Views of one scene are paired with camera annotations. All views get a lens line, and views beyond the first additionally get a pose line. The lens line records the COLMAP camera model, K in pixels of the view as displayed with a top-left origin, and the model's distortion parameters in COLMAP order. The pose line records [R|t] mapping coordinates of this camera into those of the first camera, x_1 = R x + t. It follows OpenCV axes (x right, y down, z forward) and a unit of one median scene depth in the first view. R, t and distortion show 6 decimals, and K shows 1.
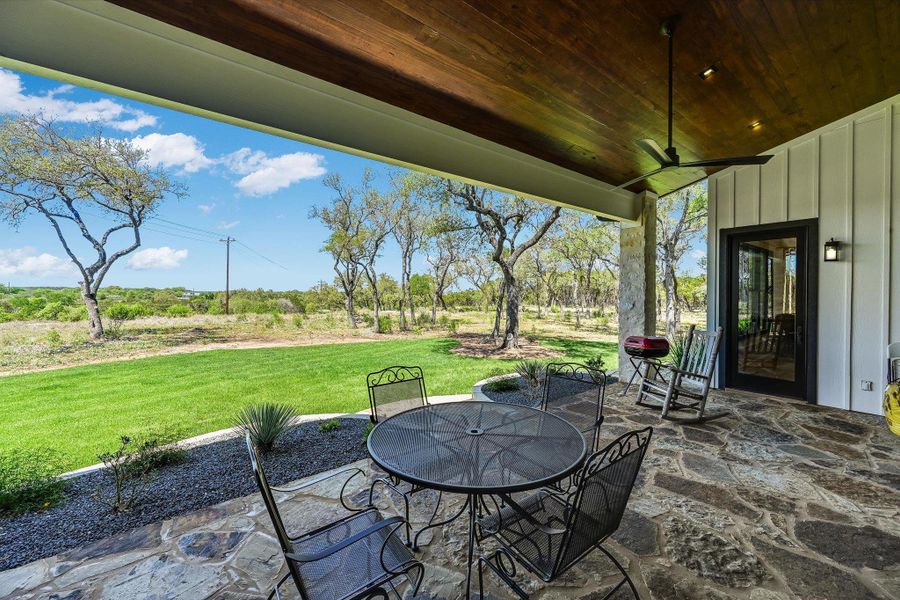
lens RADIAL K [[353.4, 0, 449.5], [0, 353.4, 299.3], [0, 0, 1]] dist [-0.001783, 0.000090]
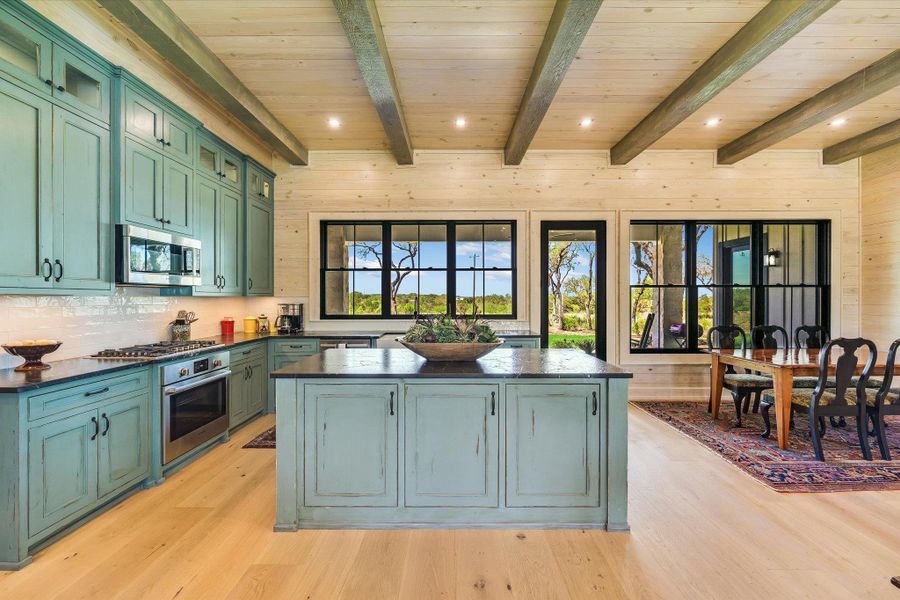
lens RADIAL K [[353.4, 0, 449.5], [0, 353.4, 299.3], [0, 0, 1]] dist [-0.001783, 0.000090]
pose [[0.790903, 0.000634, -0.611941, 0.262560], [-0.009172, 0.999899, -0.010817, 0.010118], [0.611873, 0.014168, 0.790829, -0.206830]]
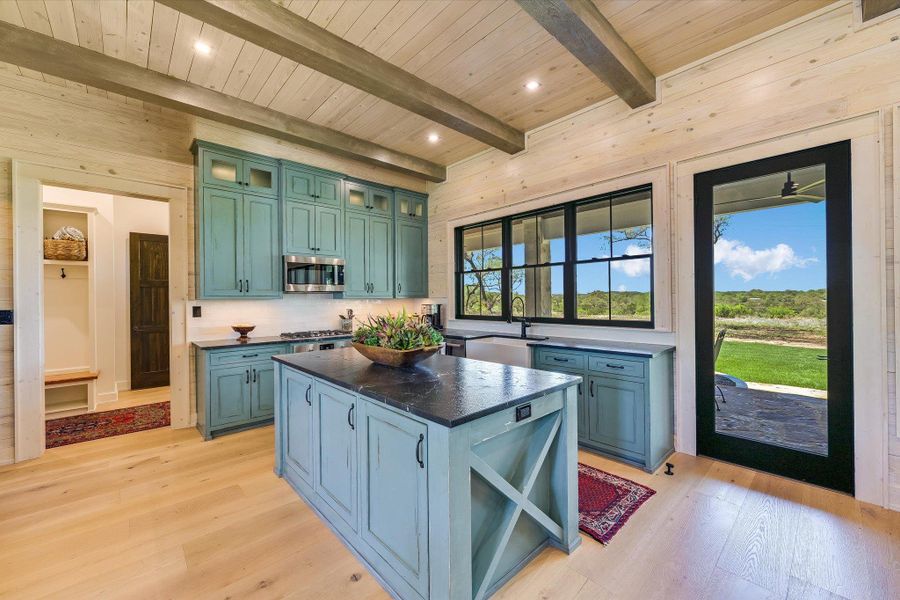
lens RADIAL K [[353.4, 0, 449.5], [0, 353.4, 299.3], [0, 0, 1]] dist [-0.001783, 0.000090]
pose [[0.089317, -0.001699, -0.996002, 0.314456], [-0.006641, 0.999975, -0.002302, 0.007879], [0.995981, 0.006820, 0.089303, -0.076843]]
